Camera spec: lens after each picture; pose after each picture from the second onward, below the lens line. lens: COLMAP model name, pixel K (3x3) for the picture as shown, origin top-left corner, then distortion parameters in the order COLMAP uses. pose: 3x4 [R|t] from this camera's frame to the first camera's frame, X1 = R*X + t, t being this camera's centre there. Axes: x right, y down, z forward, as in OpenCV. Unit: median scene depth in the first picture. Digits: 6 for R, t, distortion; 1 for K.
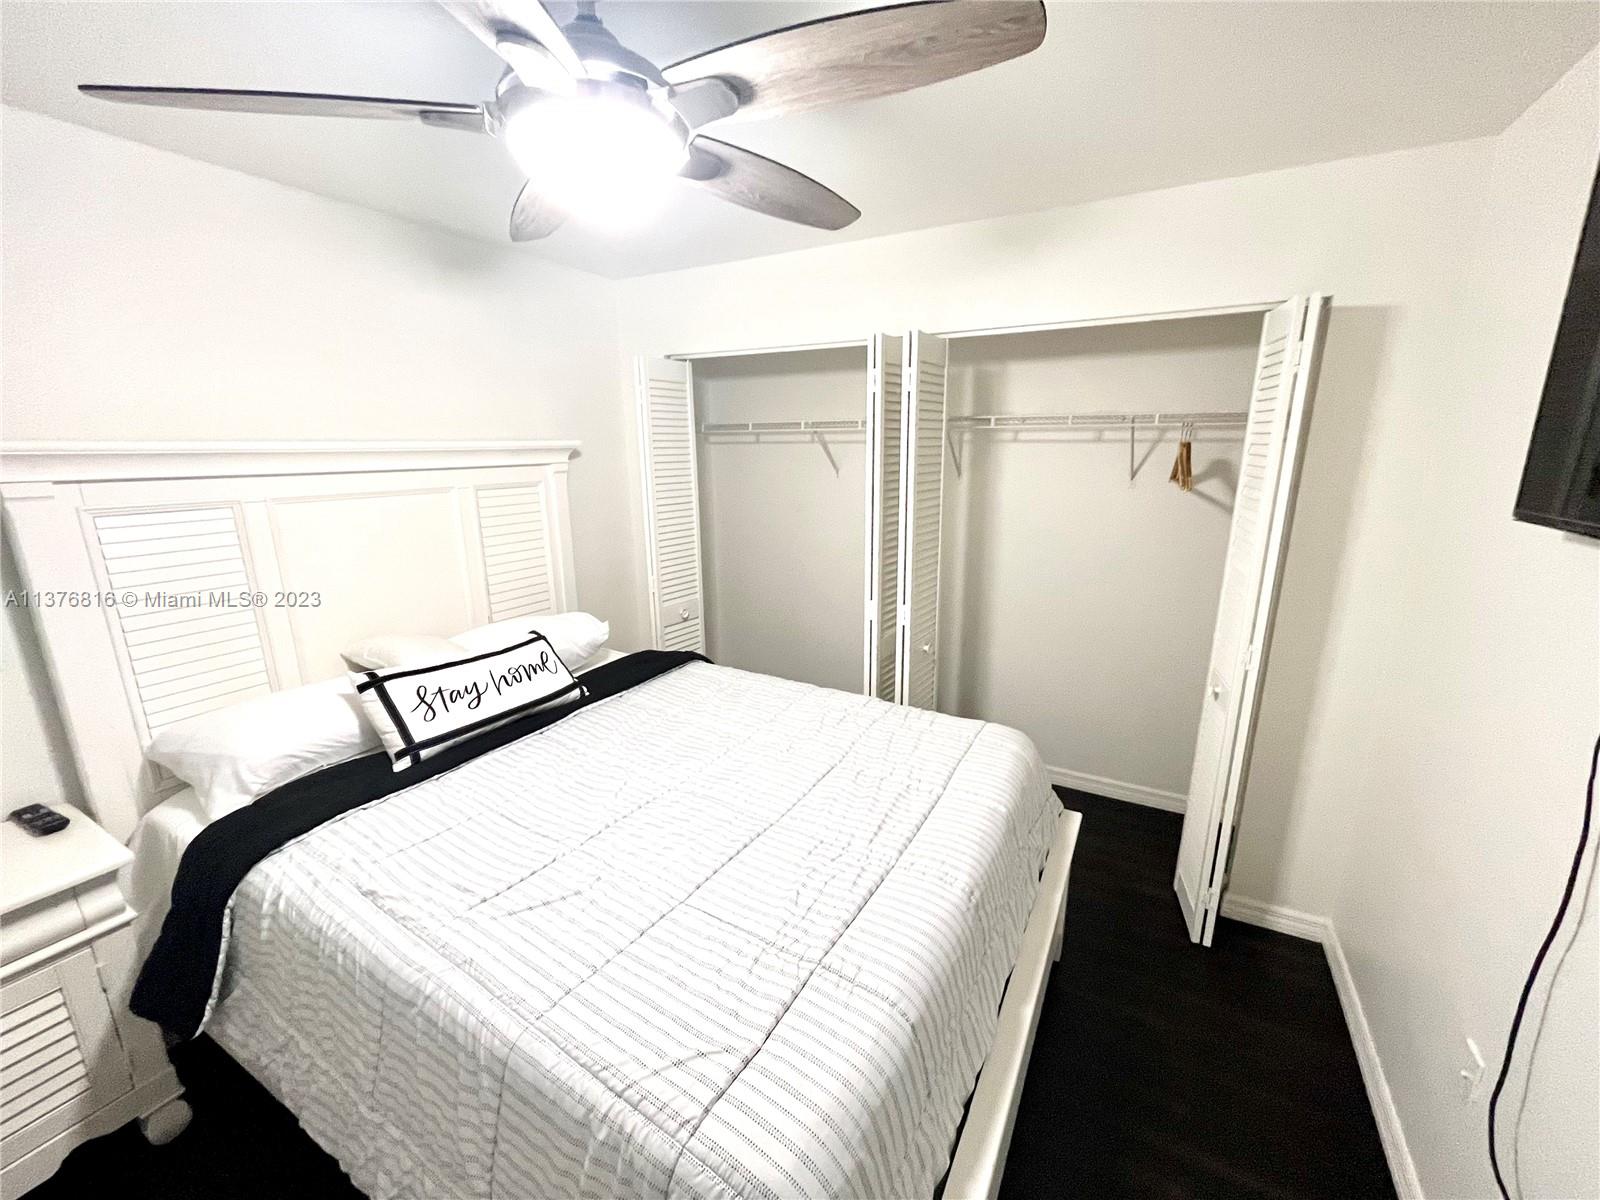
lens RADIAL K [[648.1, 0, 797.6], [0, 648.1, 604.2], [0, 0, 1]] dist [-0.001621, -0.000804]
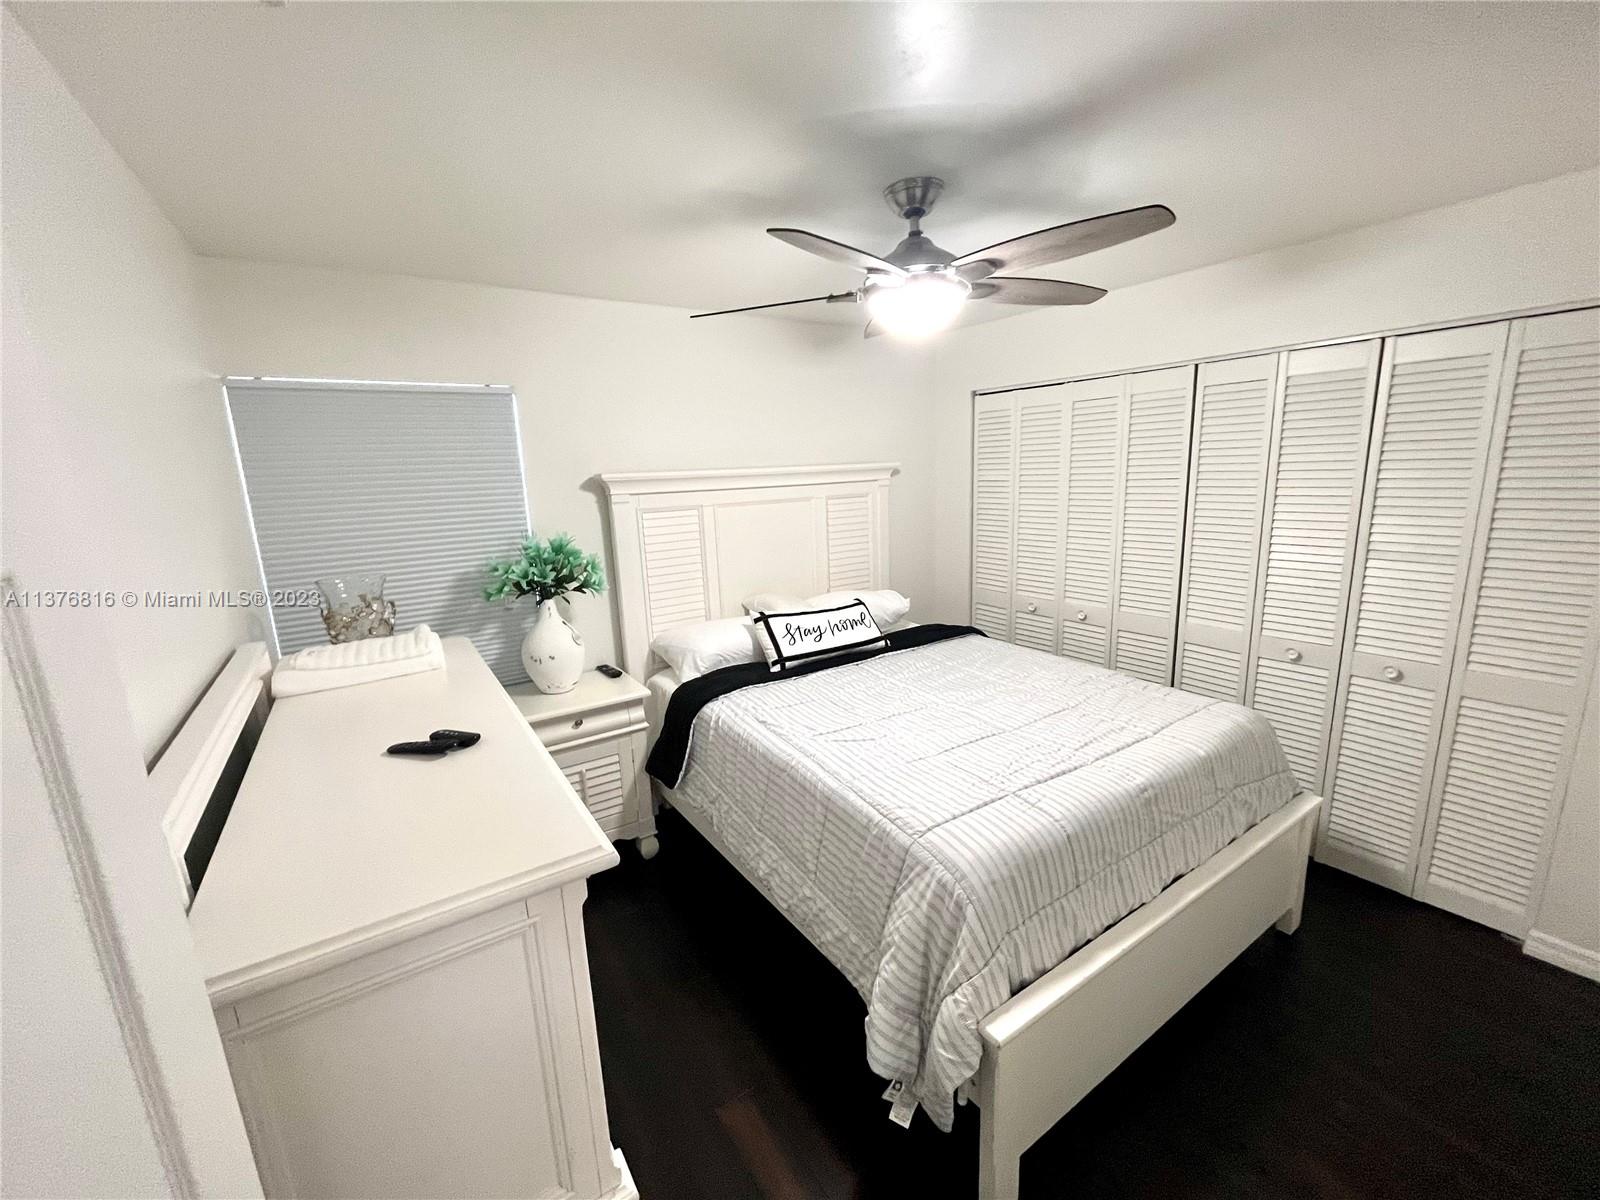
lens RADIAL K [[648.1, 0, 800.2], [0, 648.1, 602.4], [0, 0, 1]] dist [-0.001621, -0.000804]
pose [[0.888970, 0.067046, -0.453031, 0.189061], [-0.077381, 0.996992, -0.004294, 0.102639], [0.451381, 0.038873, 0.891484, -0.486196]]
